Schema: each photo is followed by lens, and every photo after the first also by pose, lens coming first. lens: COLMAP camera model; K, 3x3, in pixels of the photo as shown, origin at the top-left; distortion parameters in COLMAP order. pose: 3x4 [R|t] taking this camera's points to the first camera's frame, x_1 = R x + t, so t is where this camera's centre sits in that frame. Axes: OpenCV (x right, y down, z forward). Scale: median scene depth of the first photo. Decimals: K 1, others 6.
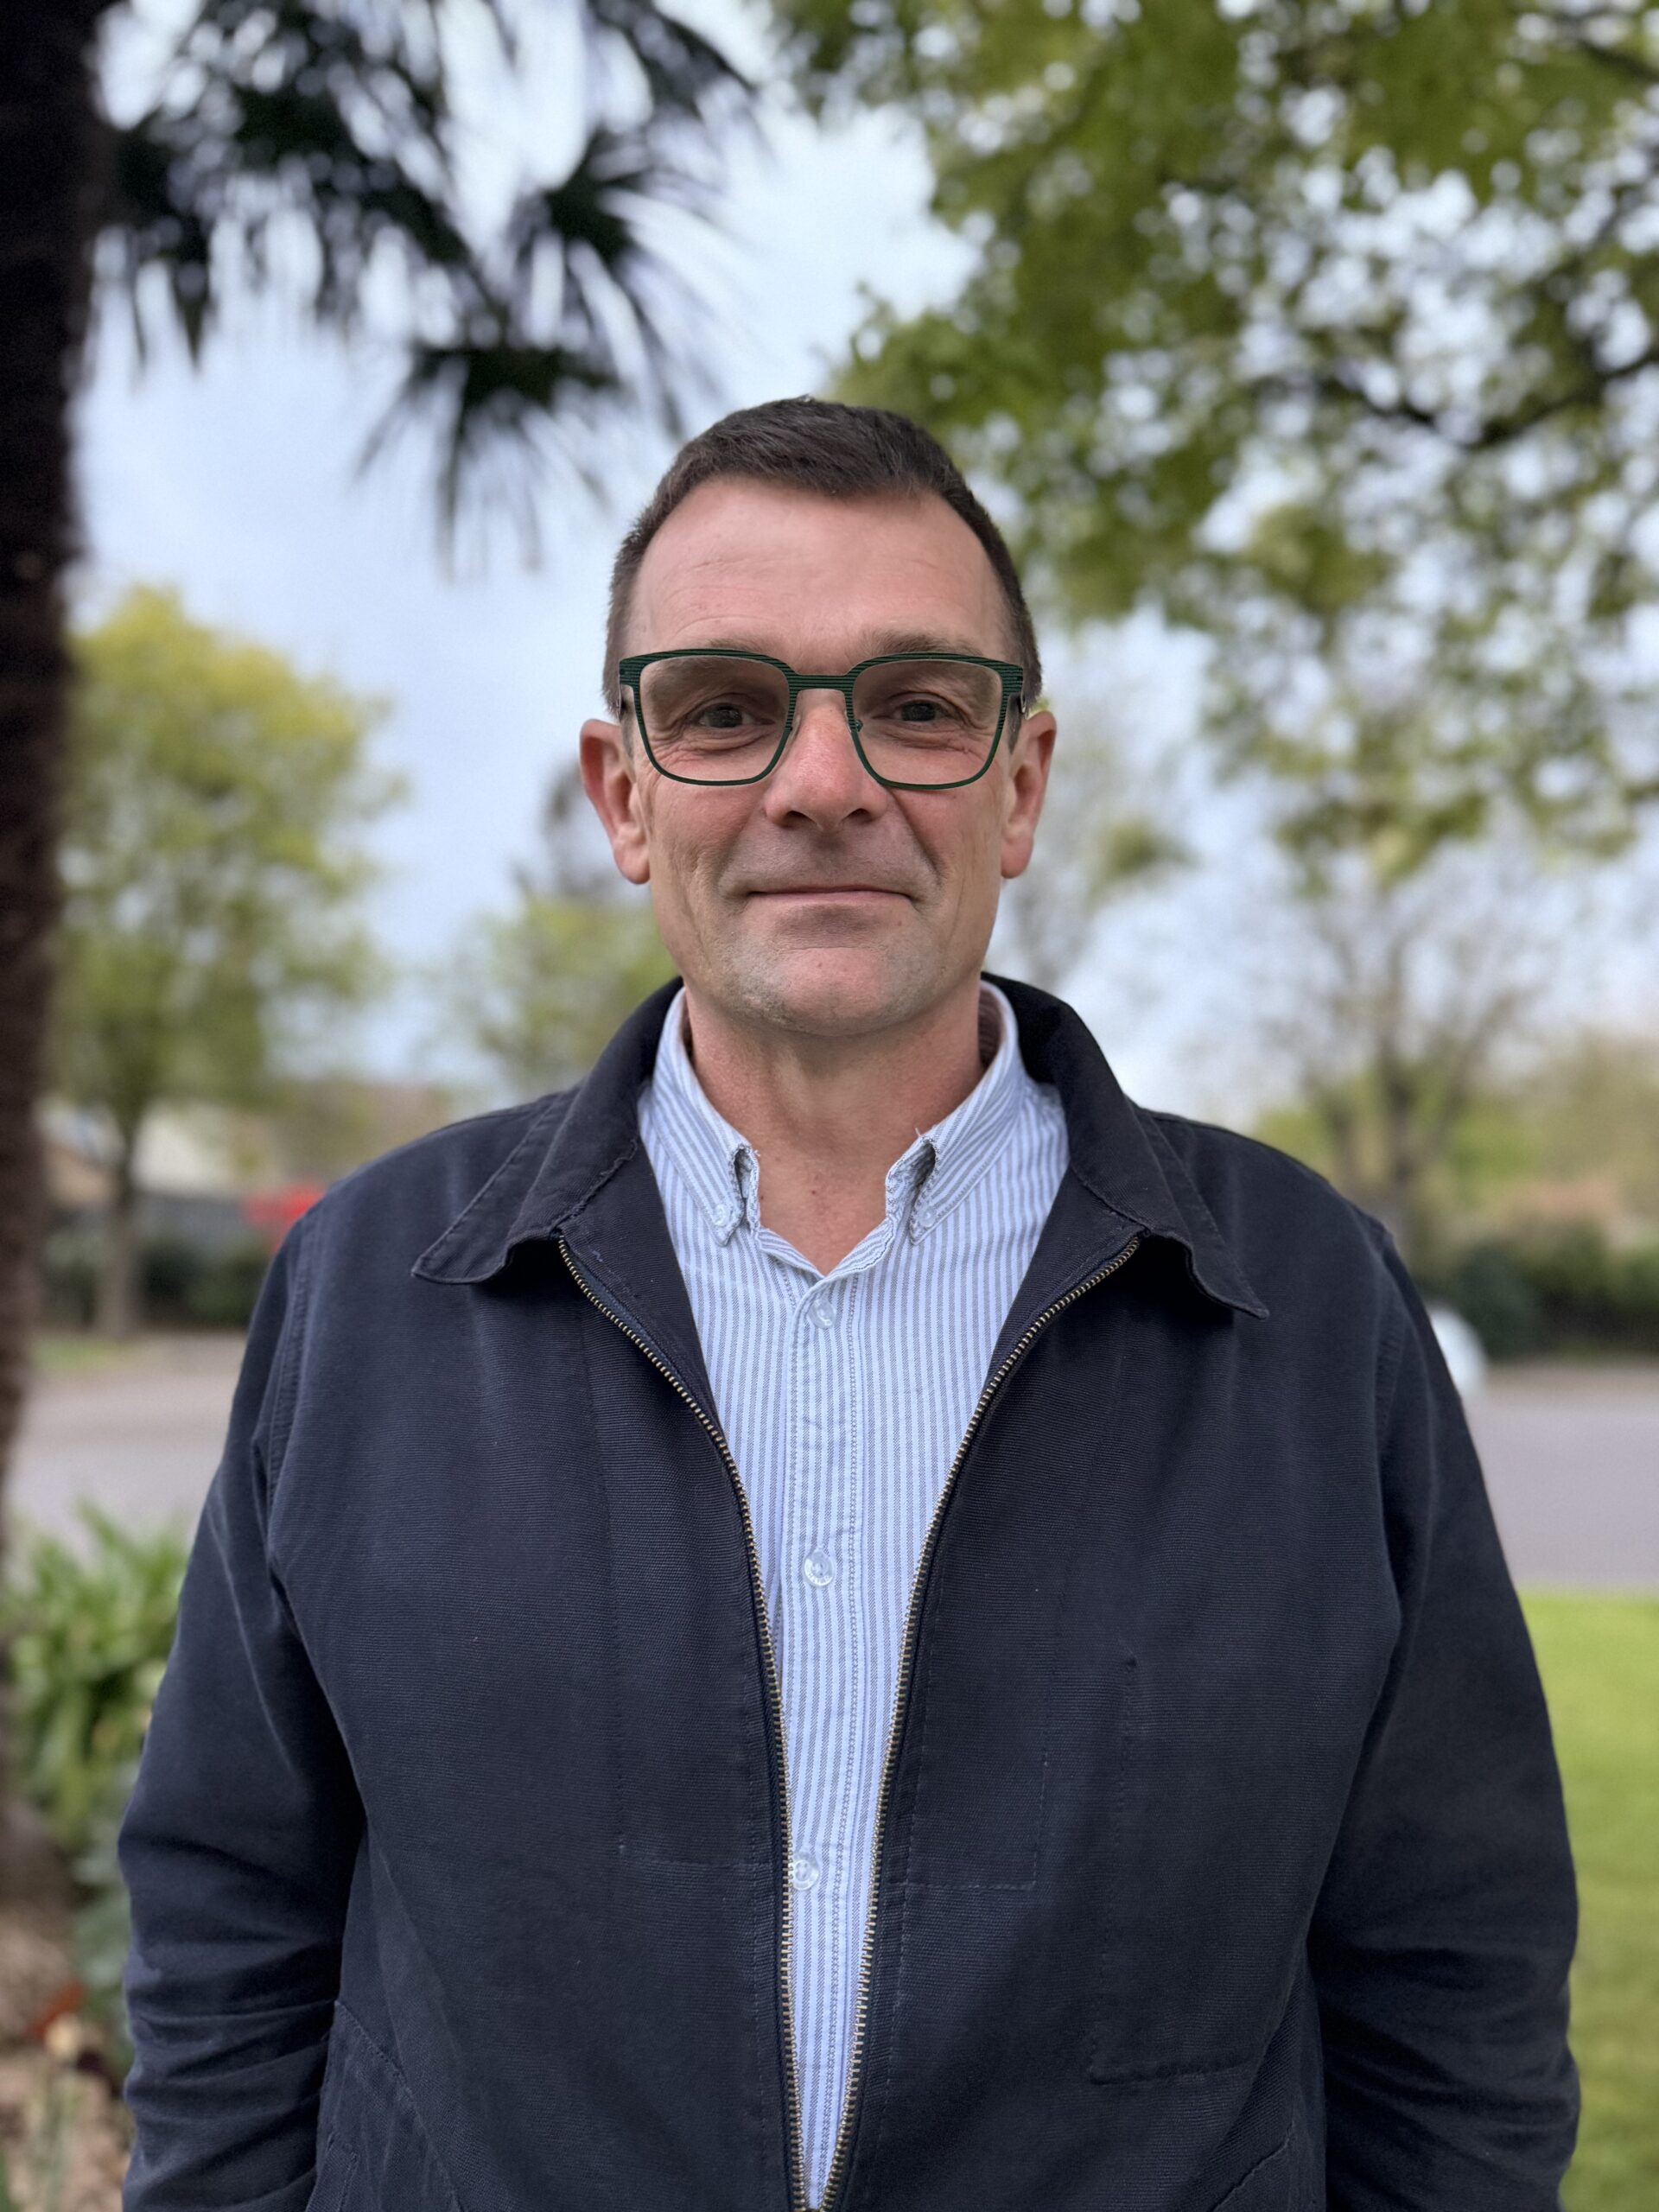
lens RADIAL K [[1611.2, 0, 824.1], [0, 1611.2, 1107.1], [0, 0, 1]] dist [-0.006475, -0.001892]
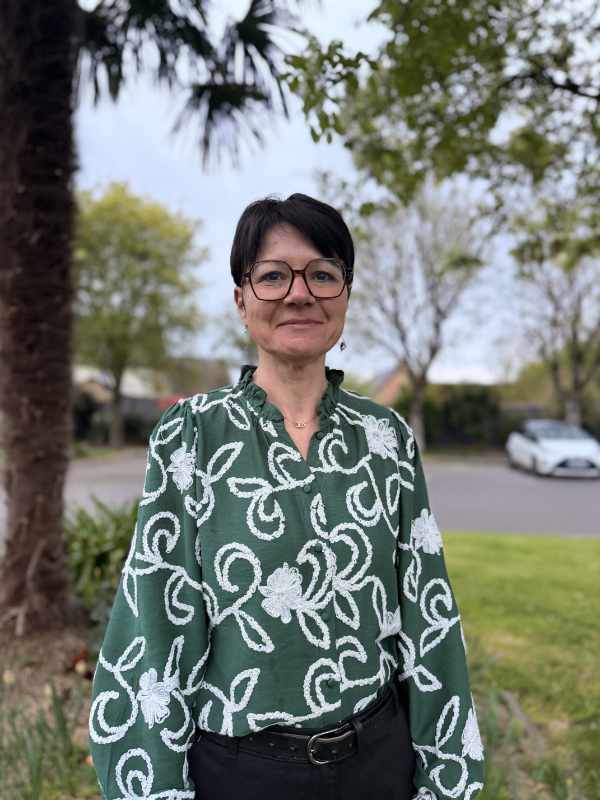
lens RADIAL K [[578.8, 0, 299.6], [0, 578.8, 403.4], [0, 0, 1]] dist [0.022841, -0.034229]
pose [[0.993891, -0.009293, -0.109978, 0.028112], [0.016243, 0.997915, 0.062469, 0.010024], [0.109168, -0.063874, 0.991969, -0.006197]]
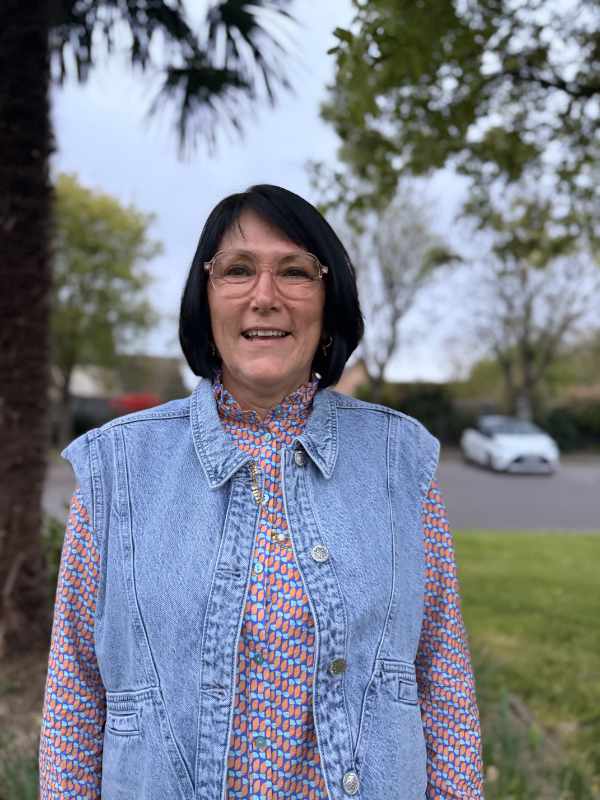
lens RADIAL K [[581.9, 0, 299.3], [0, 581.9, 403.5], [0, 0, 1]] dist [-0.001487, -0.007039]
pose [[0.999598, -0.013951, -0.024665, -0.025026], [0.015586, 0.997605, 0.067393, 0.009016], [0.023666, -0.067750, 0.997422, 0.018020]]
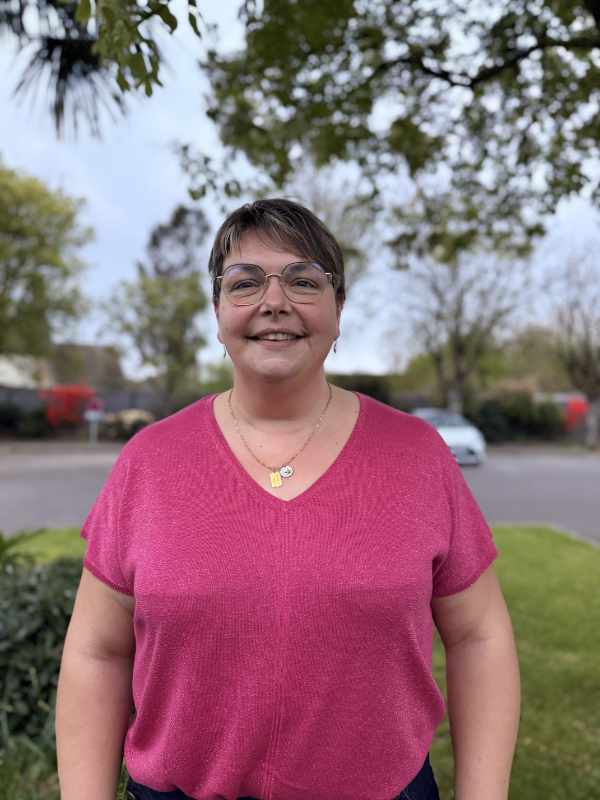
lens RADIAL K [[578.7, 0, 294.8], [0, 578.7, 400.0], [0, 0, 1]] dist [-0.001924, -0.004092]
pose [[0.998456, -0.009839, 0.054674, 0.067820], [0.005512, 0.996881, 0.078730, 0.004356], [-0.055278, -0.078307, 0.995396, 0.058287]]
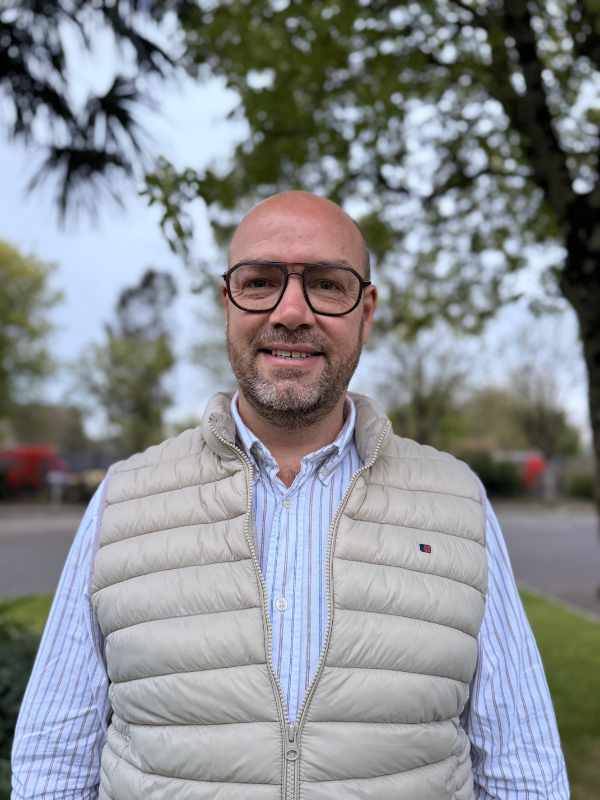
lens RADIAL K [[582.3, 0, 298.5], [0, 582.3, 401.2], [0, 0, 1]] dist [-0.002376, -0.009241]
pose [[0.992209, -0.002157, 0.124563, 0.034954], [0.004364, 0.999838, -0.017453, -0.020369], [-0.124505, 0.017861, 0.992058, -0.024415]]
